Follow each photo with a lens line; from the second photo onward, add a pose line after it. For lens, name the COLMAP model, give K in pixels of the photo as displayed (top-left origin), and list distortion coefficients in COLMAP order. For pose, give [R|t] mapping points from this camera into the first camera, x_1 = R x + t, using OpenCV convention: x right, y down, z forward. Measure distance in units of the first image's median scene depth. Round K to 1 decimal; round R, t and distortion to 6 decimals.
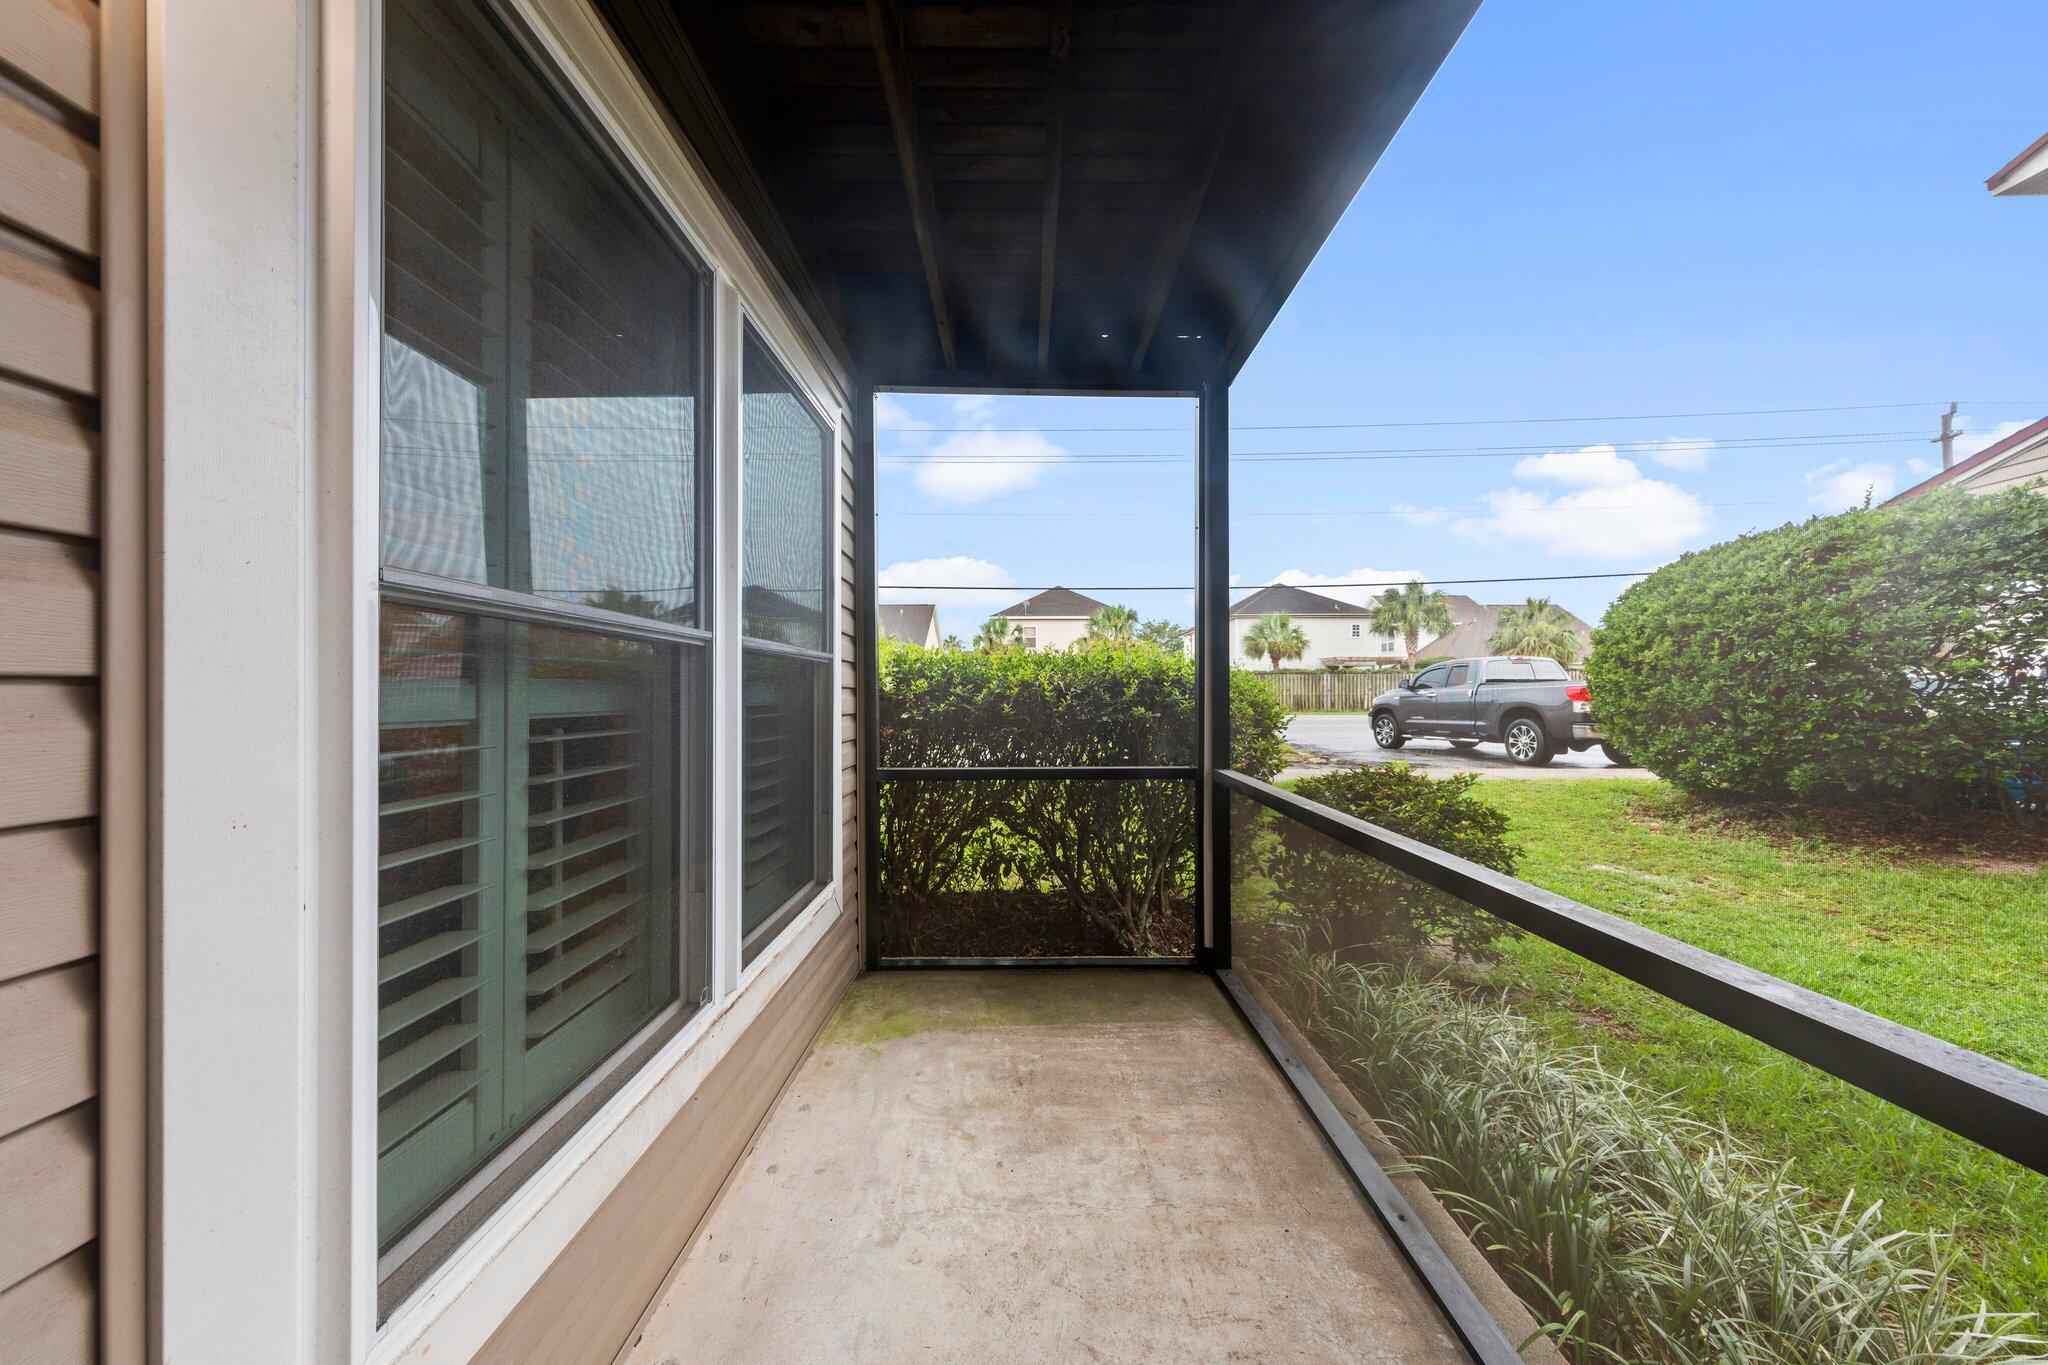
lens RADIAL K [[612.0, 0, 1024.0], [0, 612.0, 682.5], [0, 0, 1]] dist [0.013908, -0.004363]
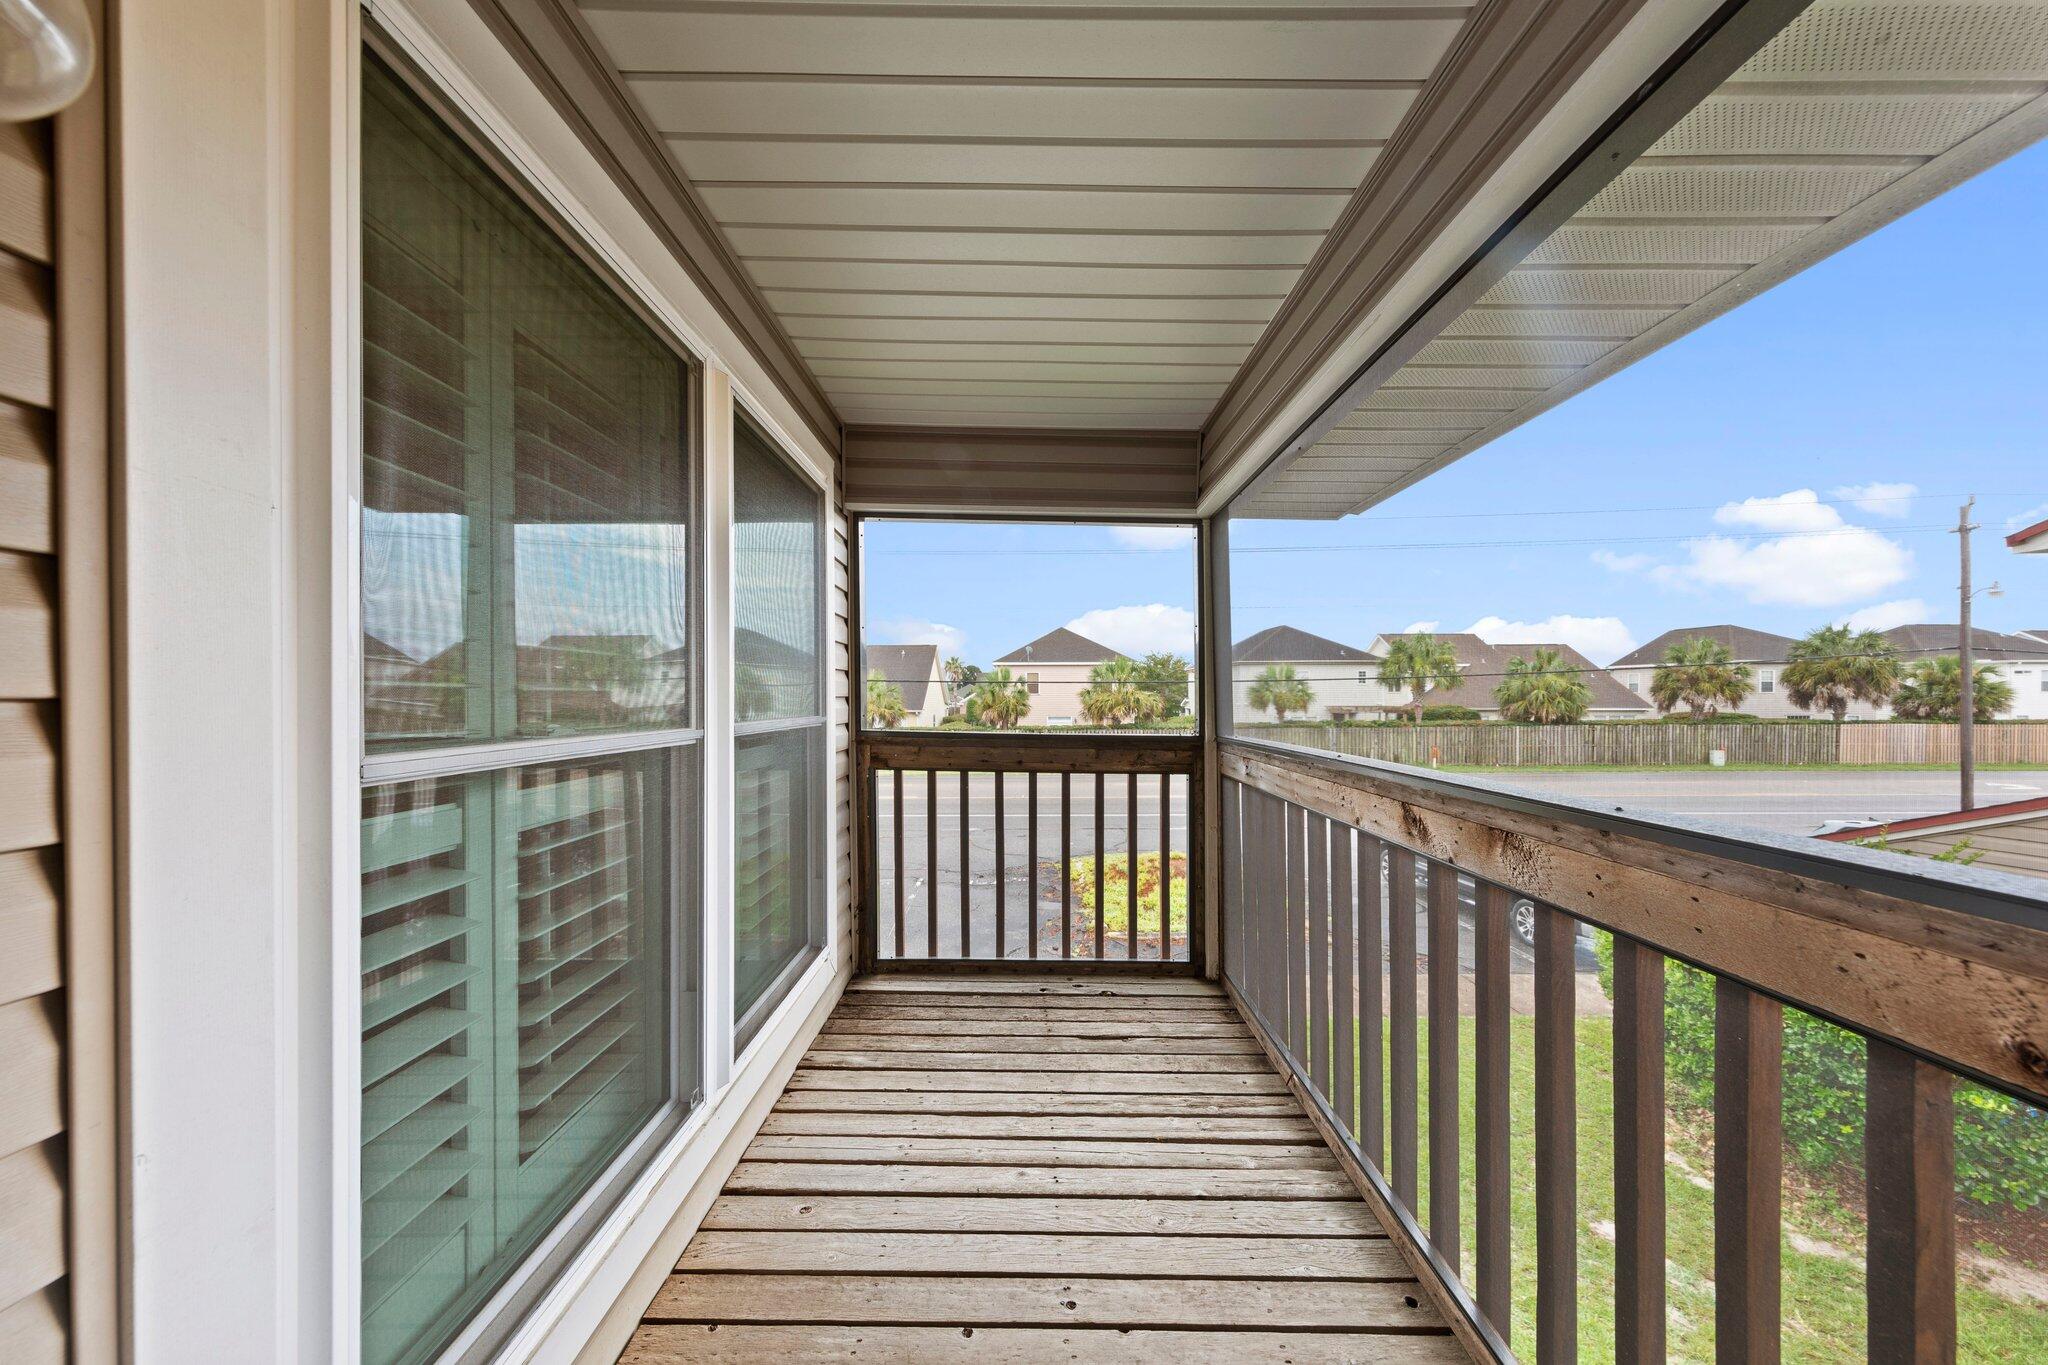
lens RADIAL K [[628.1, 0, 1026.1], [0, 628.1, 681.6], [0, 0, 1]] dist [0.000912, 0.000004]
pose [[0.999973, 0.003988, 0.006101, -0.002449], [-0.004091, 0.999849, 0.016891, -0.153747], [-0.006032, -0.016915, 0.999839, 0.003516]]
